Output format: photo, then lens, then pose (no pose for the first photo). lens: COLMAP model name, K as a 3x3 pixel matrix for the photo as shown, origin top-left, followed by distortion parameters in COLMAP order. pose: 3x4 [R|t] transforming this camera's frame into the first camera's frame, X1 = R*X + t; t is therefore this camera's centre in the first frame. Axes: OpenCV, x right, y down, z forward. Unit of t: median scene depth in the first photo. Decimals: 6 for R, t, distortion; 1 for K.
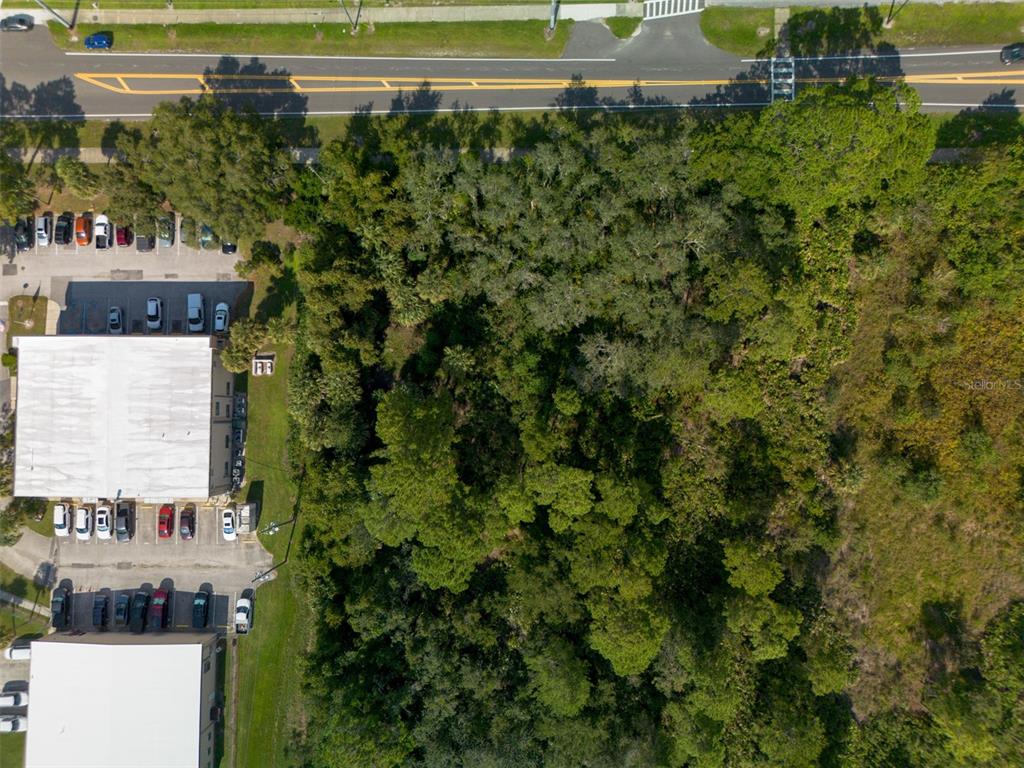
lens RADIAL K [[722.0, 0, 512.5], [0, 722.0, 389.0], [0, 0, 1]] dist [0.061628, -0.060138]
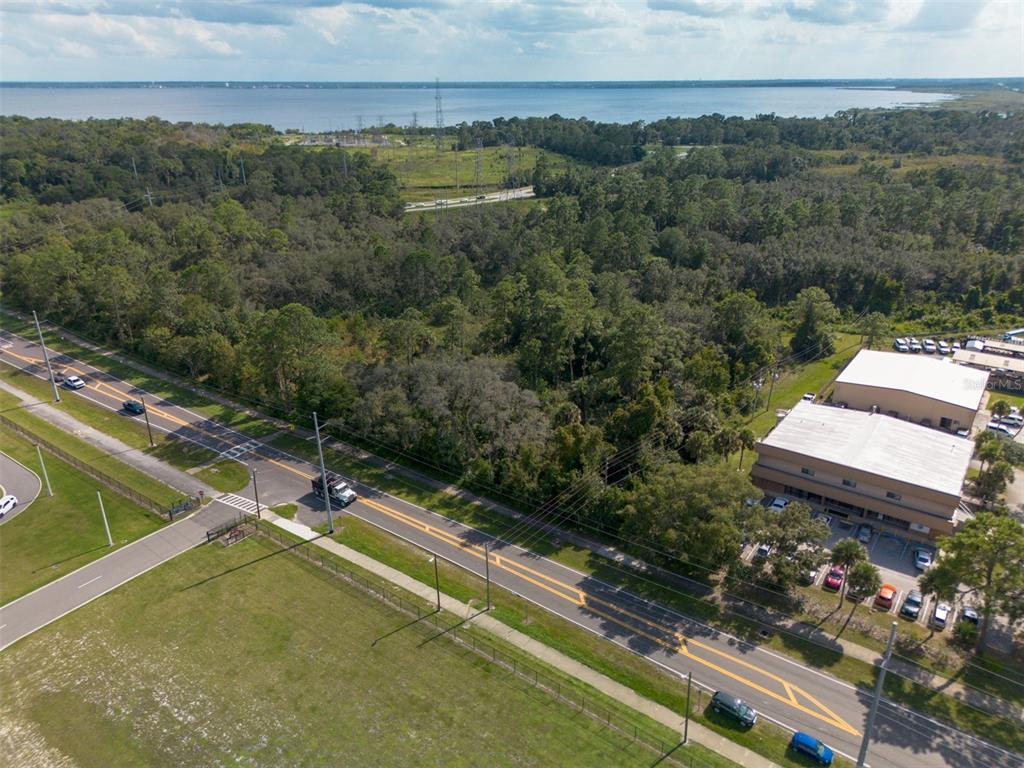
lens RADIAL K [[722.0, 0, 512.5], [0, 722.0, 389.0], [0, 0, 1]] dist [0.061628, -0.060138]
pose [[-0.812429, -0.190273, 0.551140, -0.665947], [0.582866, -0.289436, 0.759272, -1.061101], [0.015051, 0.938095, 0.346050, 0.481048]]
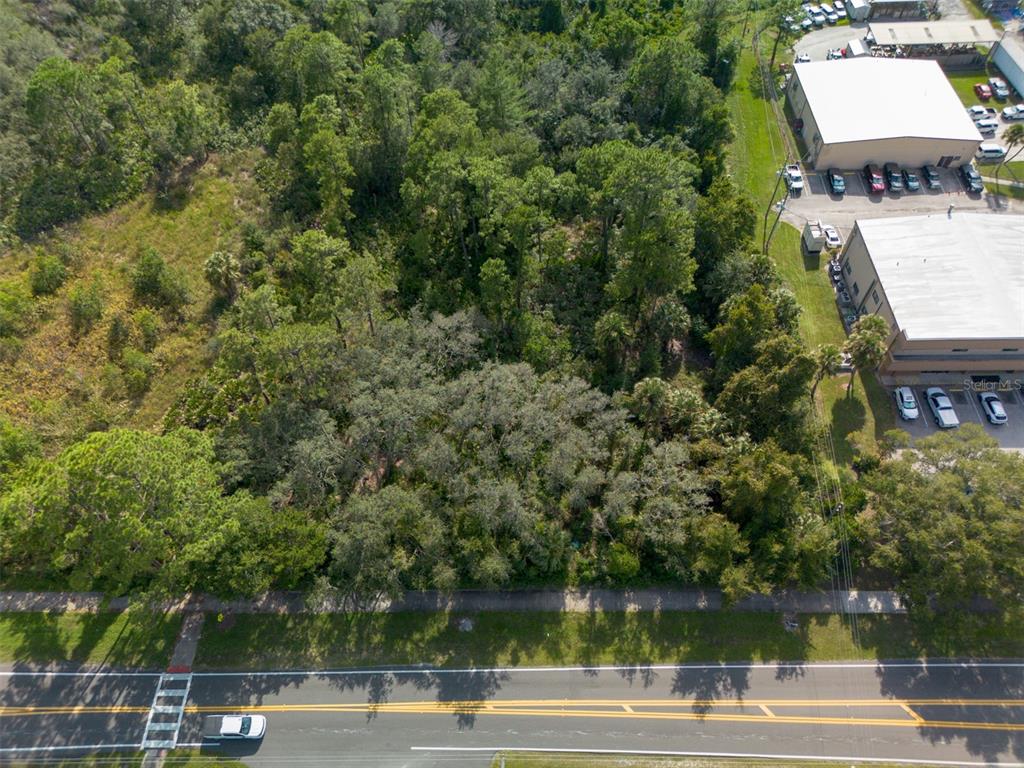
lens RADIAL K [[716.8, 0, 513.6], [0, 716.8, 393.9], [0, 0, 1]] dist [0.064625, -0.063898]
pose [[-0.998022, 0.036875, 0.050906, 0.006024], [0.002065, -0.790176, 0.612876, -0.599168], [0.062824, 0.611769, 0.788538, 0.313089]]
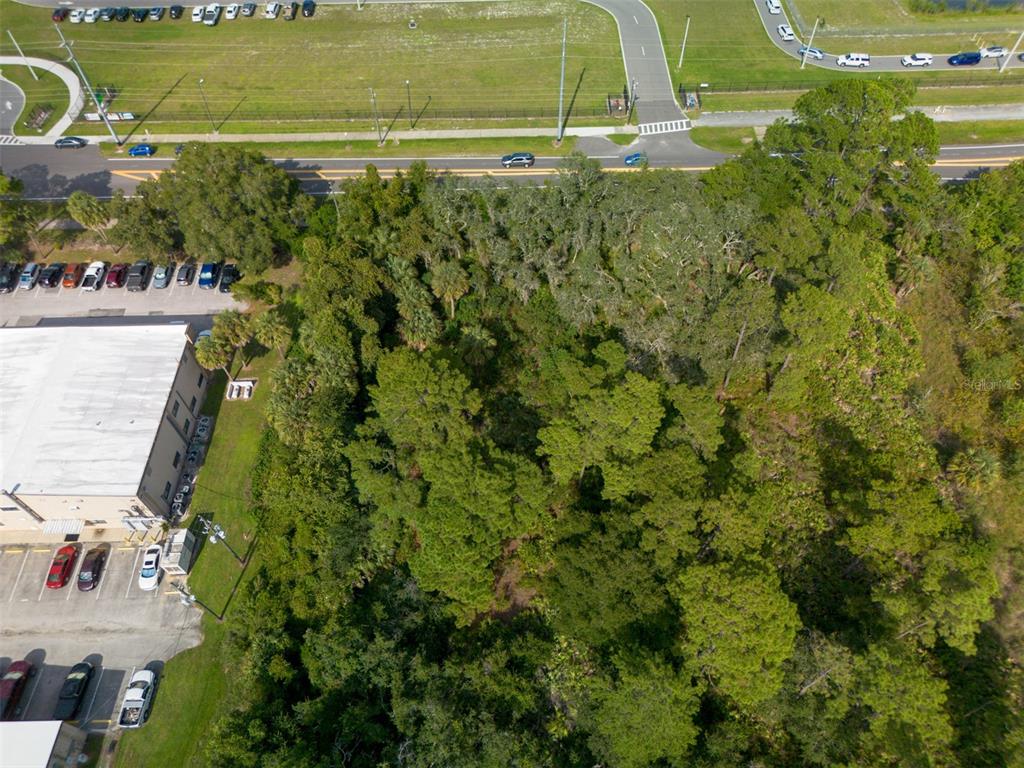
lens RADIAL K [[722.0, 0, 512.5], [0, 722.0, 389.0], [0, 0, 1]] dist [0.061628, -0.060138]
pose [[0.999463, -0.005629, 0.032292, -0.055953], [0.022778, 0.827689, -0.560725, 0.449076], [-0.023571, 0.561159, 0.827373, 0.297205]]
